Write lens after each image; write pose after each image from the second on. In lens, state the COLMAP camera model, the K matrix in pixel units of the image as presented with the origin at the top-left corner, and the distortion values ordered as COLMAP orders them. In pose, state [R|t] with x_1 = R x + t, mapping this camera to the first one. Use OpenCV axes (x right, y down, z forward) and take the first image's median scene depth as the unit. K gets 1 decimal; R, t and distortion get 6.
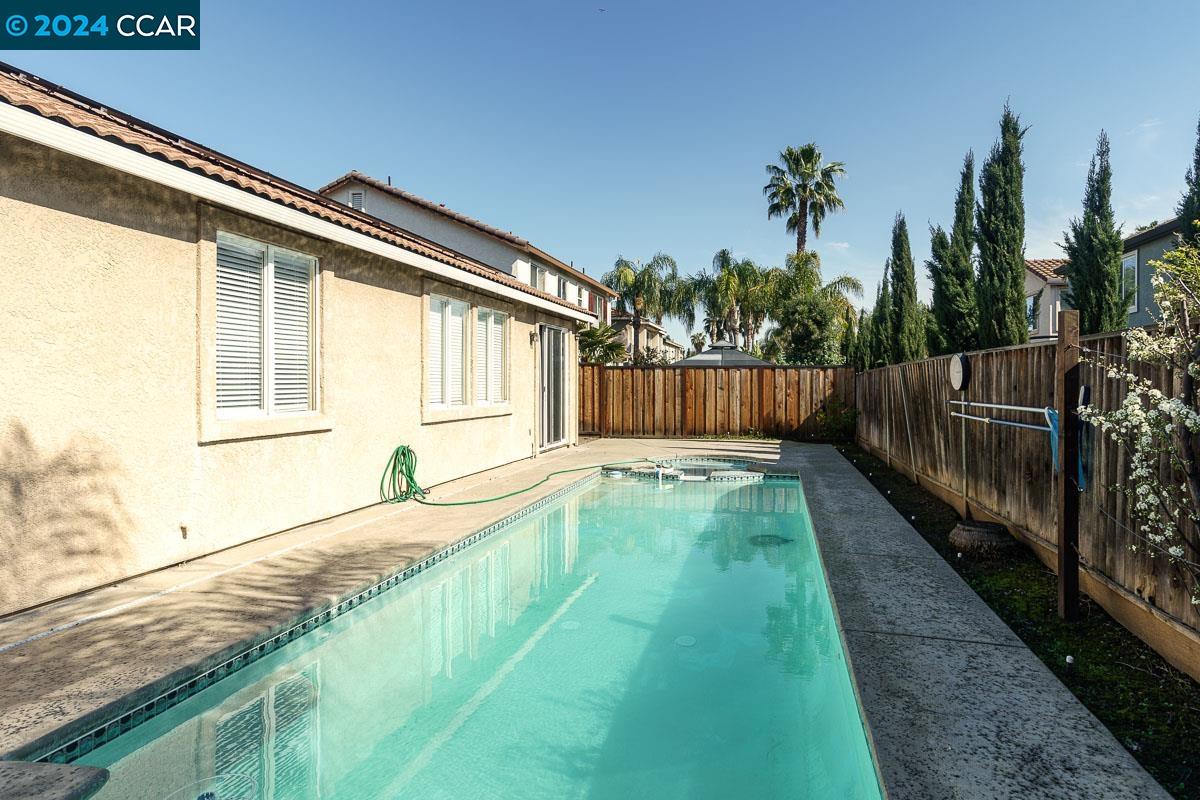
lens RADIAL K [[600.6, 0, 602.8], [0, 600.6, 391.3], [0, 0, 1]] dist [0.001113, 0.000392]
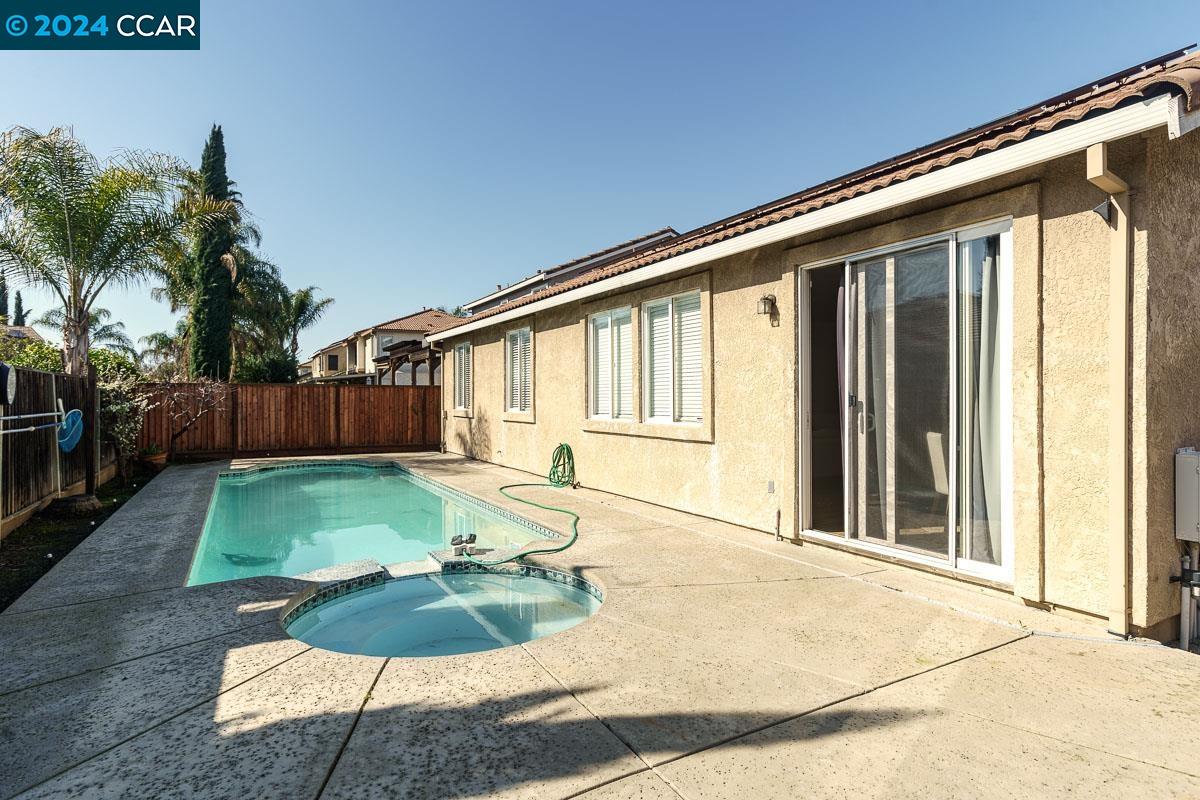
lens RADIAL K [[600.6, 0, 602.8], [0, 600.6, 391.3], [0, 0, 1]] dist [0.001113, 0.000392]
pose [[-0.673447, -0.005293, -0.739217, 0.455650], [-0.006307, 0.999979, -0.001415, -0.017798], [0.739209, 0.003709, -0.673466, 1.536552]]
